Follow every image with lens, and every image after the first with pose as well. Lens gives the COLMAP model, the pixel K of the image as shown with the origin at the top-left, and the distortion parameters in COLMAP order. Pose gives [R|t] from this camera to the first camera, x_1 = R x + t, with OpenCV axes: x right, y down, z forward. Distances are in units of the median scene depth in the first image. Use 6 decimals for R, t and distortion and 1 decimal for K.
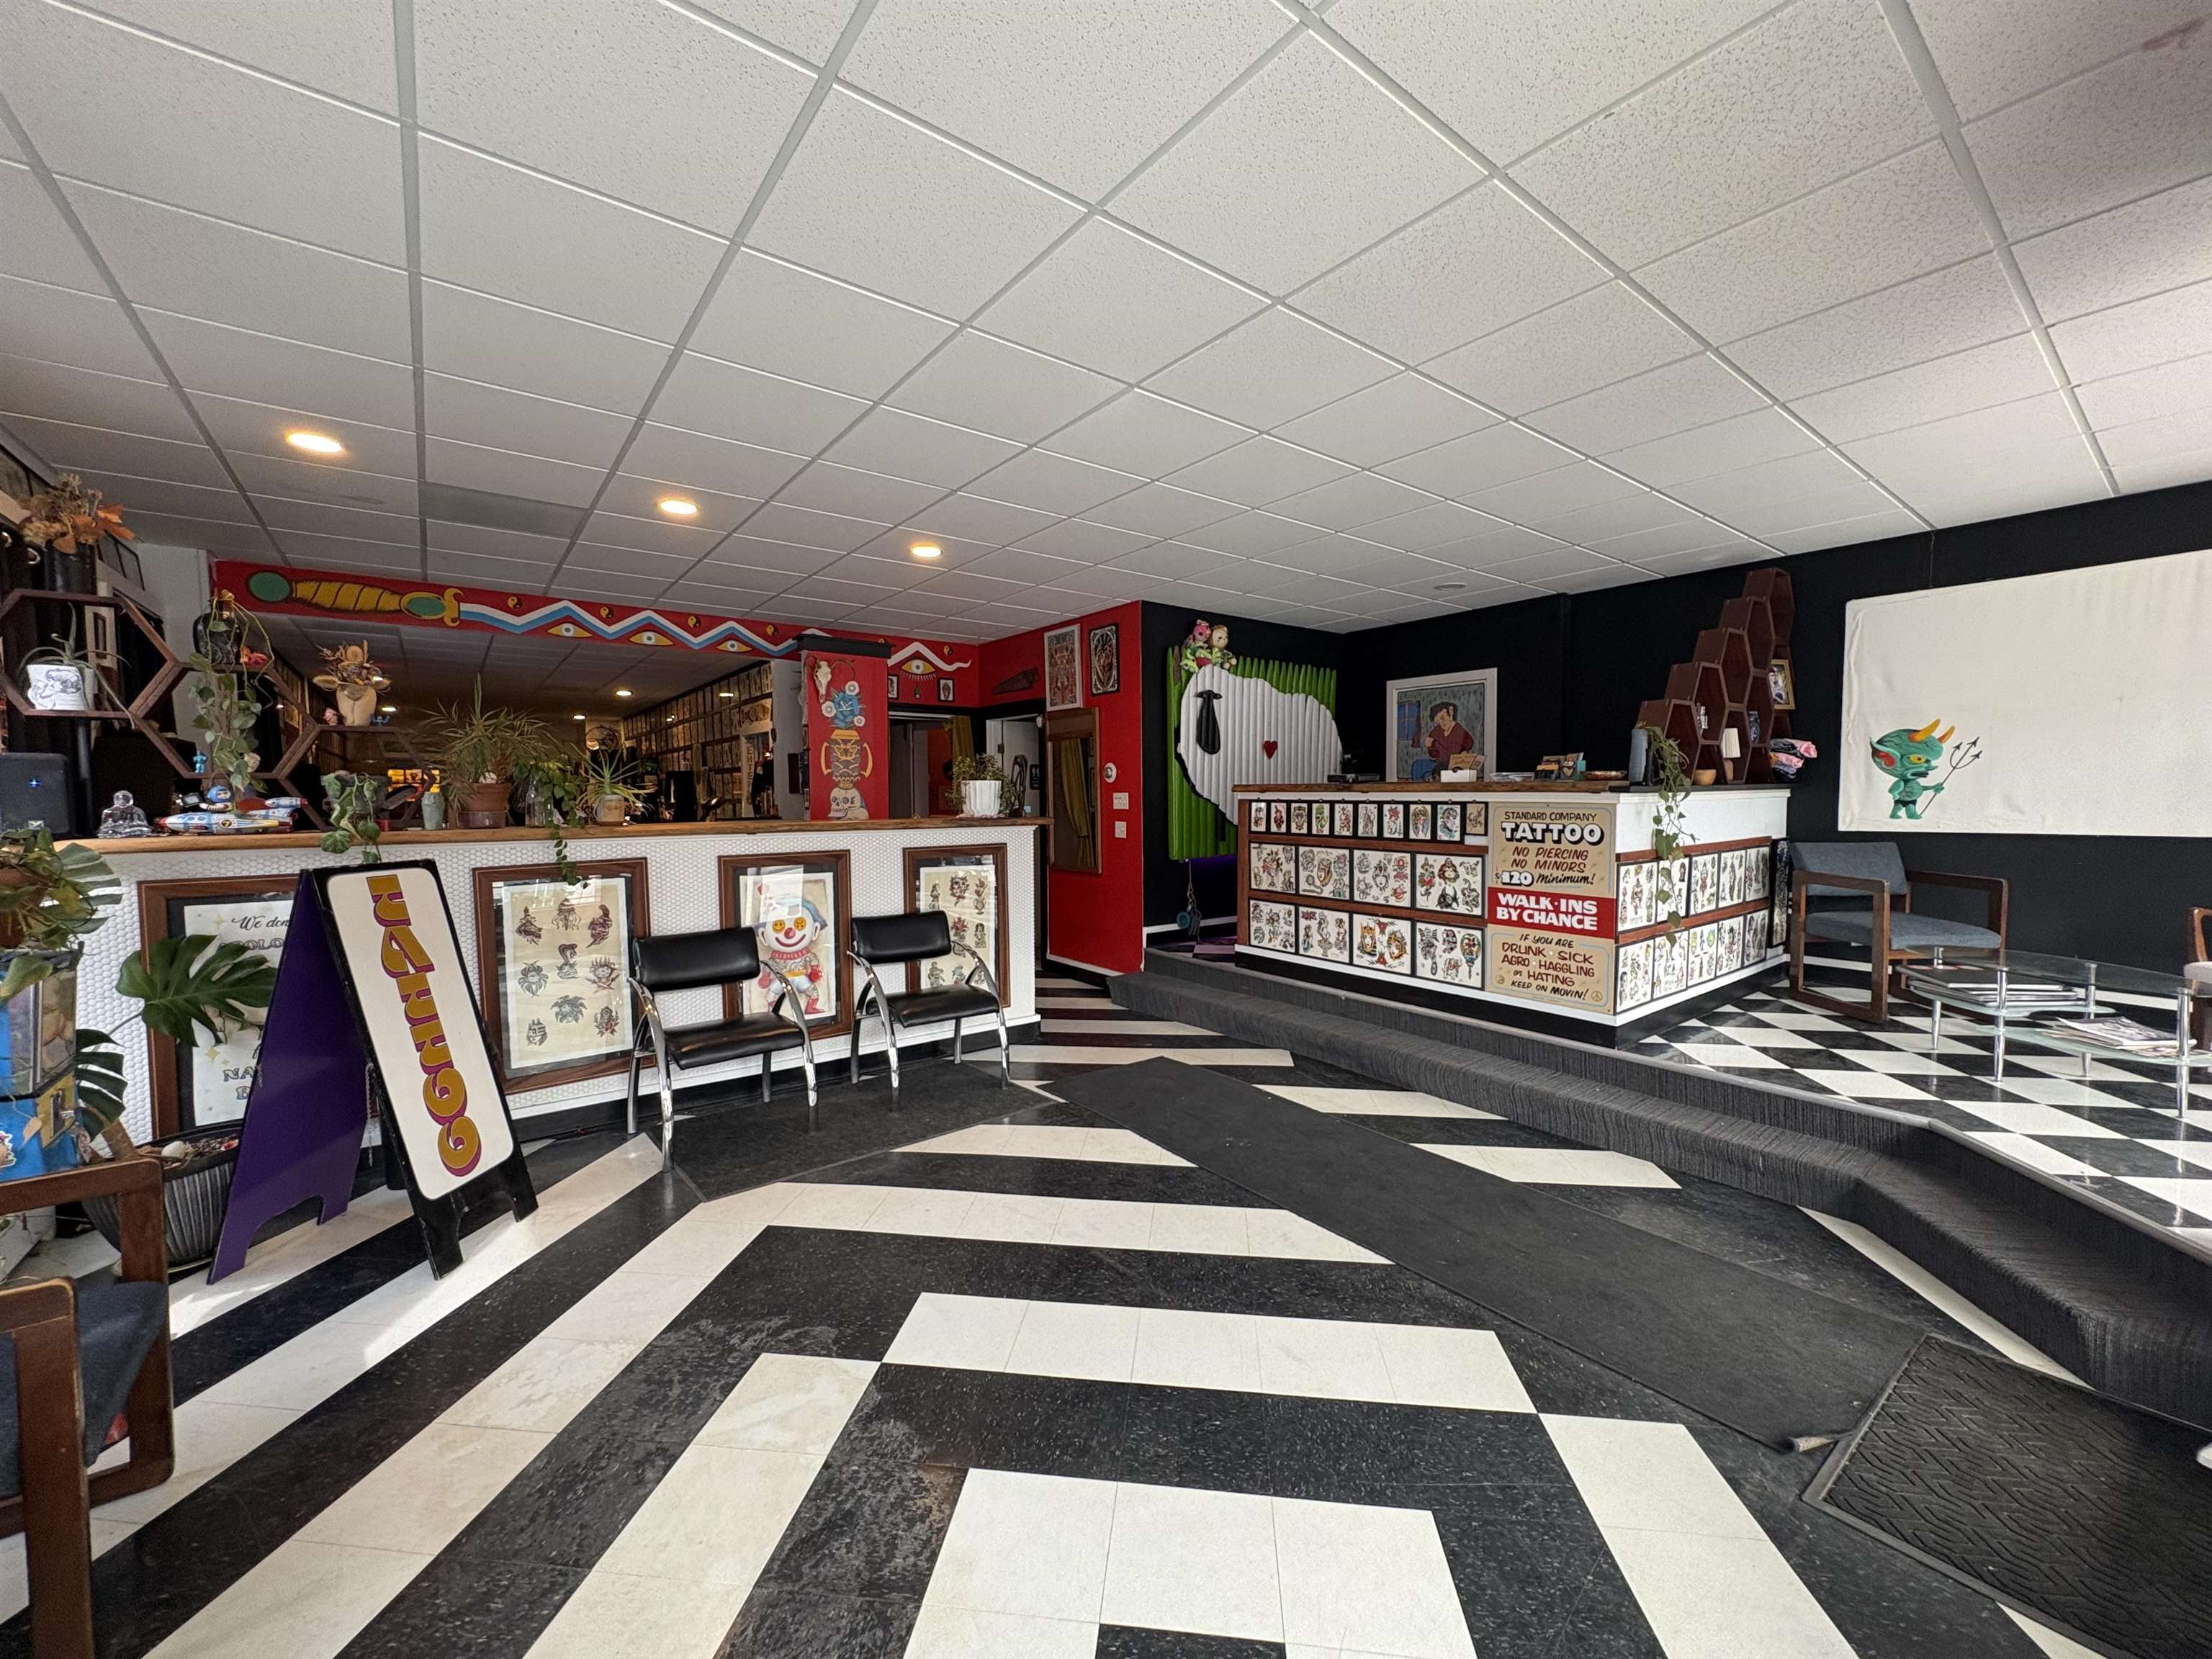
lens RADIAL K [[883.2, 0, 1112.1], [0, 883.2, 827.1], [0, 0, 1]] dist [-0.001103, 0.000521]
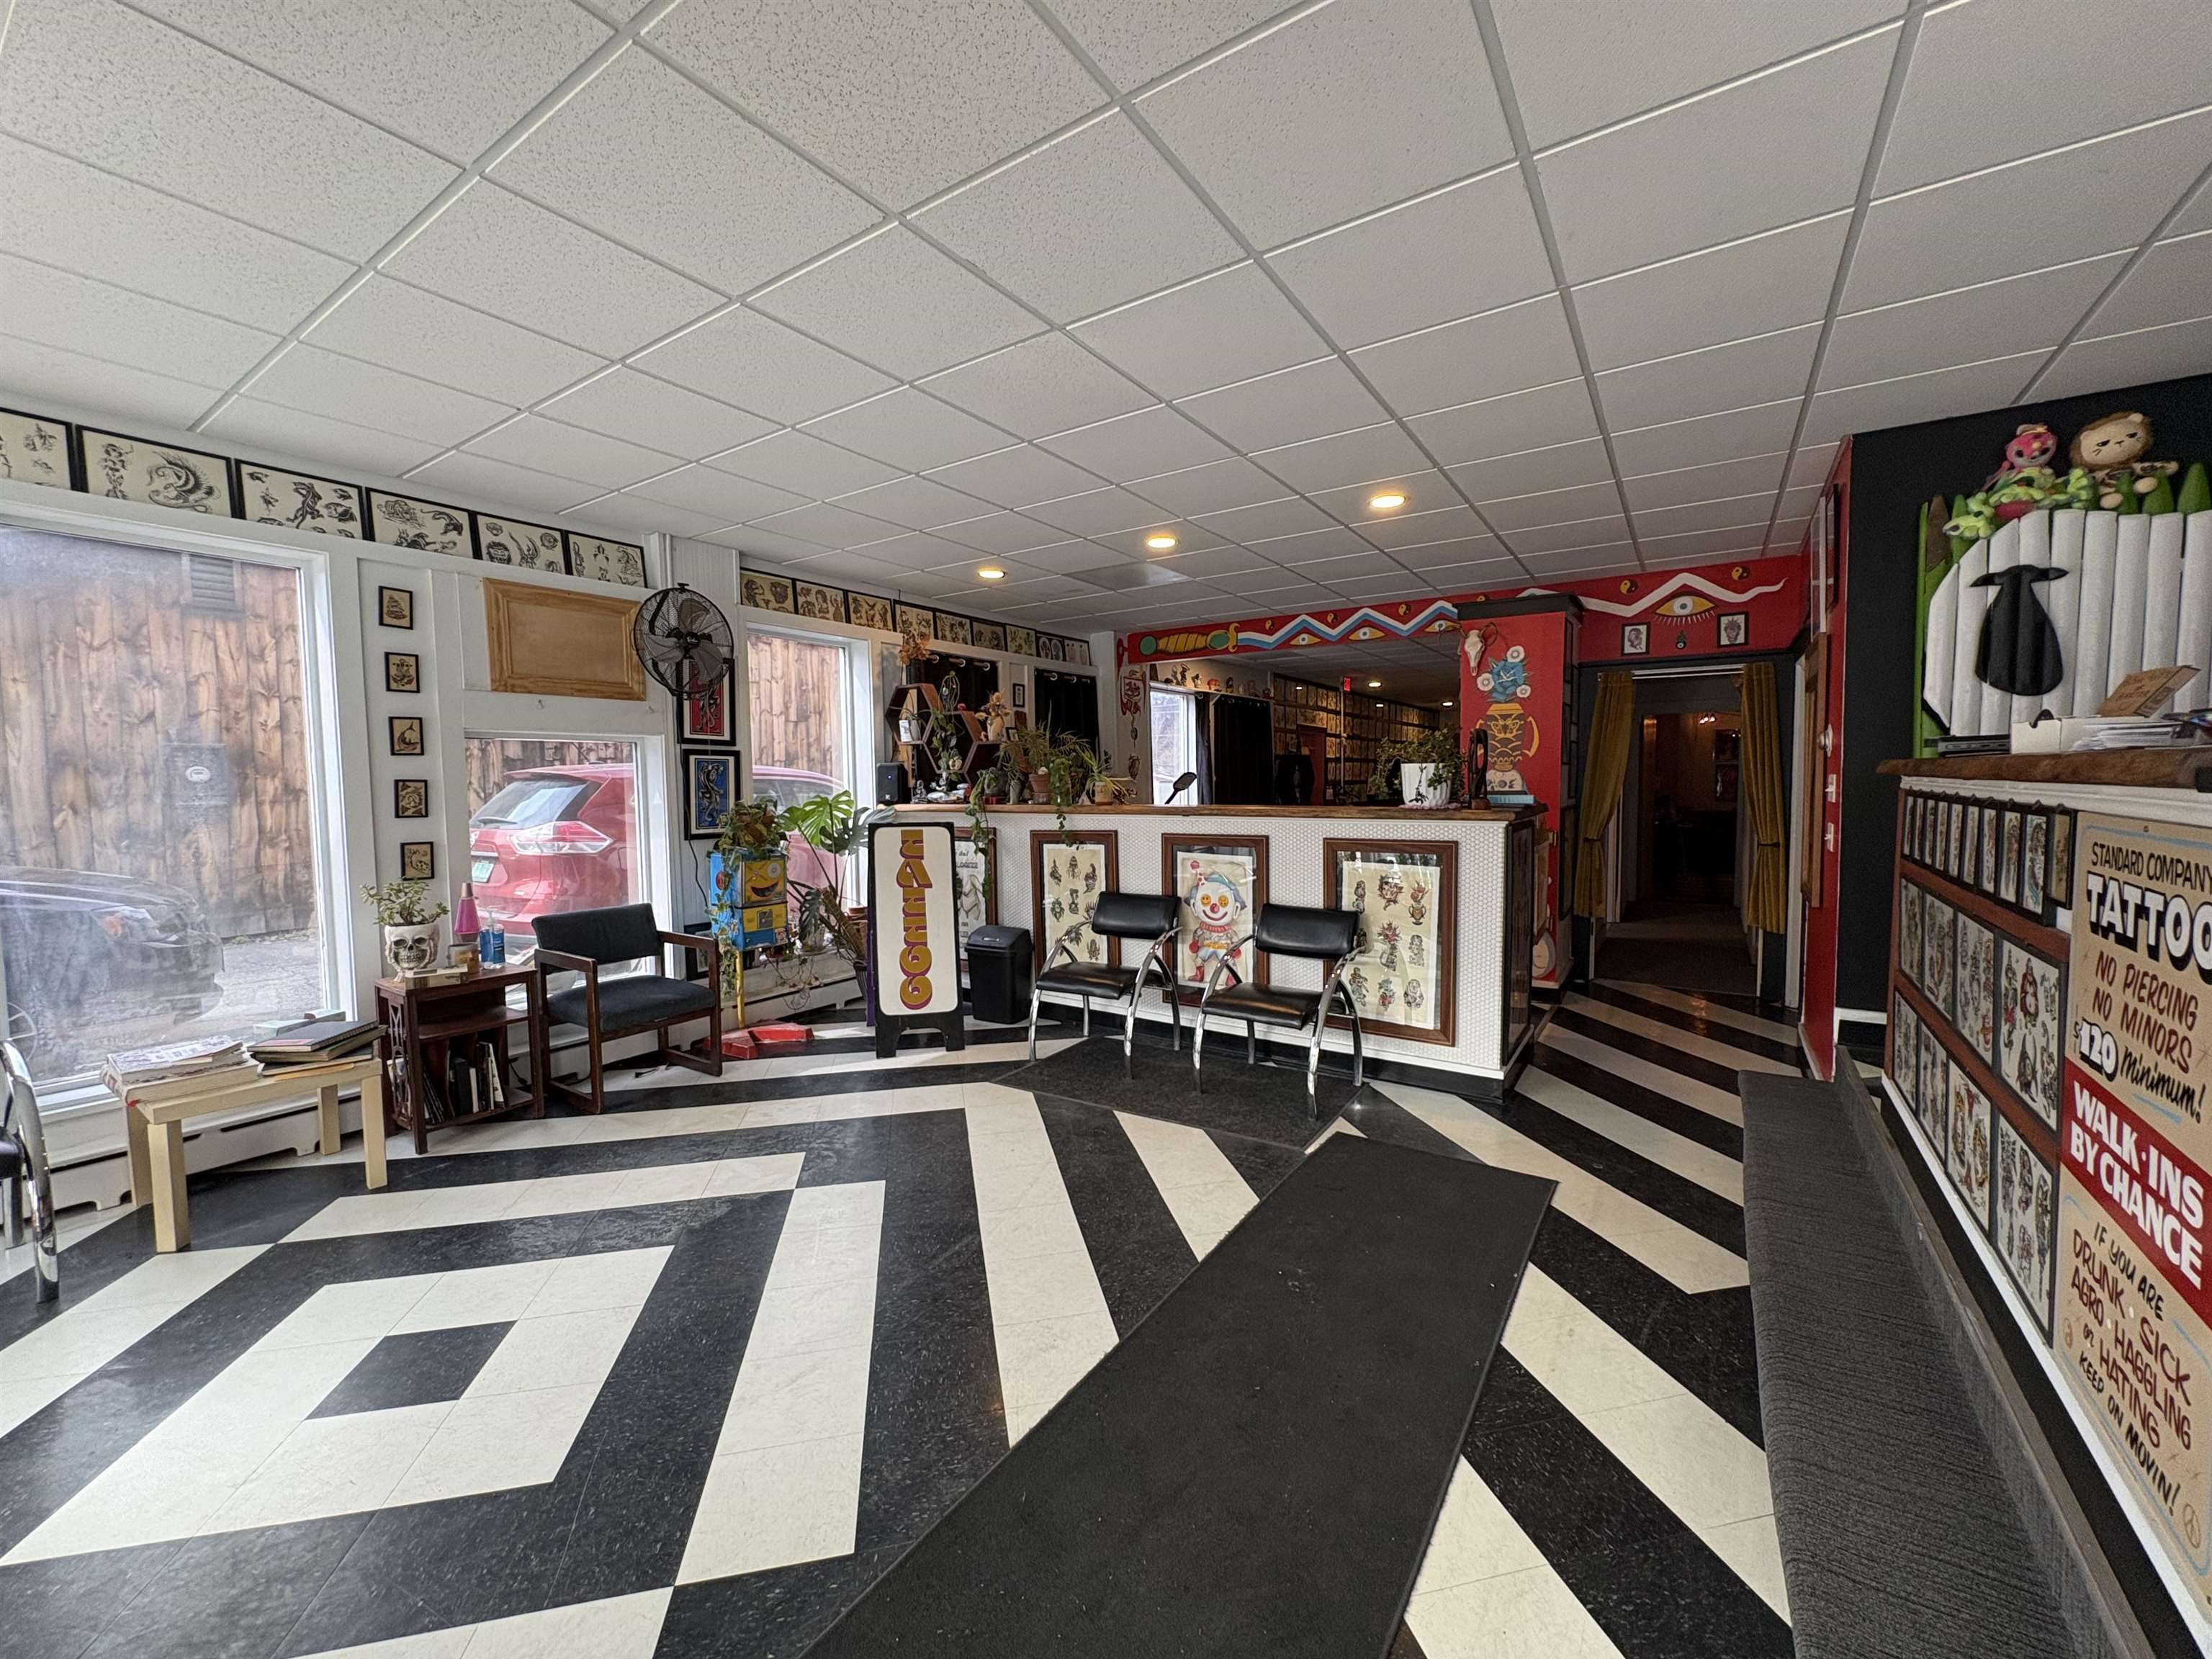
lens RADIAL K [[883.2, 0, 1103.5], [0, 883.2, 827.9], [0, 0, 1]] dist [-0.001103, 0.000521]
pose [[0.310925, 0.053906, -0.948905, 0.572989], [-0.026169, 0.998497, 0.048149, -0.025701], [0.950074, 0.009861, 0.311868, 0.485632]]
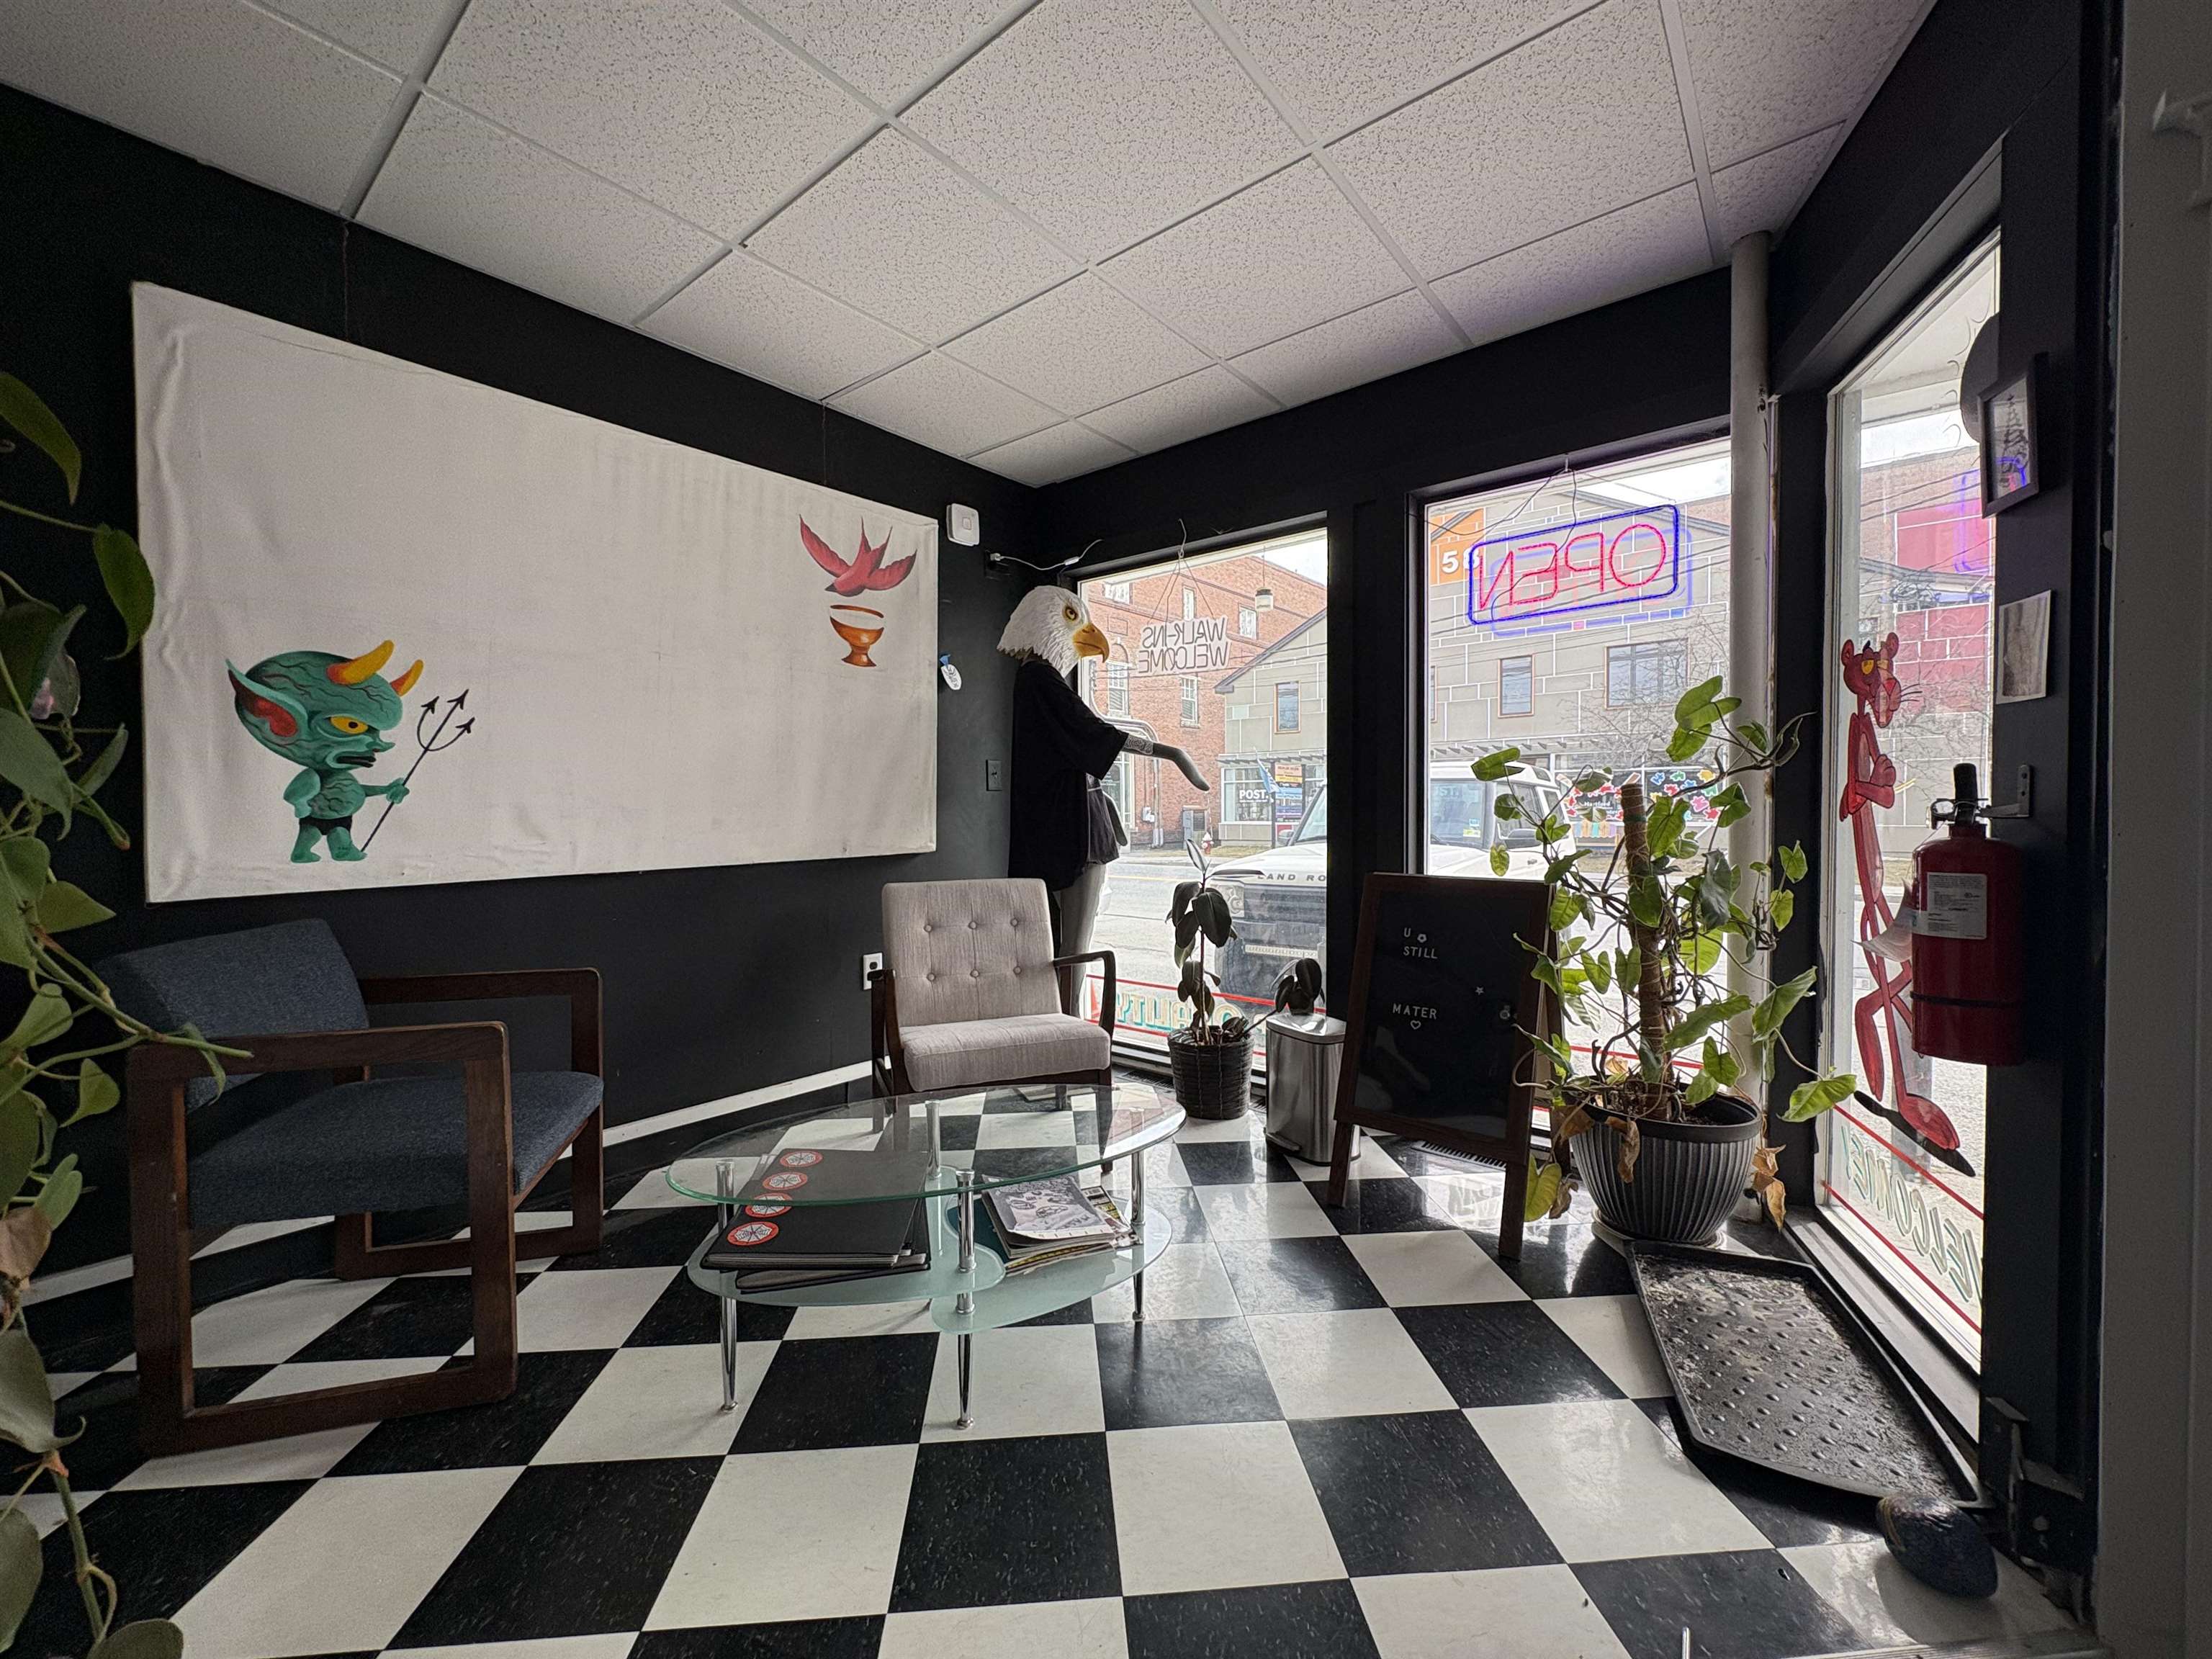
lens RADIAL K [[883.2, 0, 1107.2], [0, 883.2, 832.4], [0, 0, 1]] dist [-0.001103, 0.000521]
pose [[-0.218139, -0.015167, 0.975800, 0.397231], [0.045808, 0.998618, 0.025762, -0.017065], [-0.974842, 0.050319, -0.217142, 0.726566]]
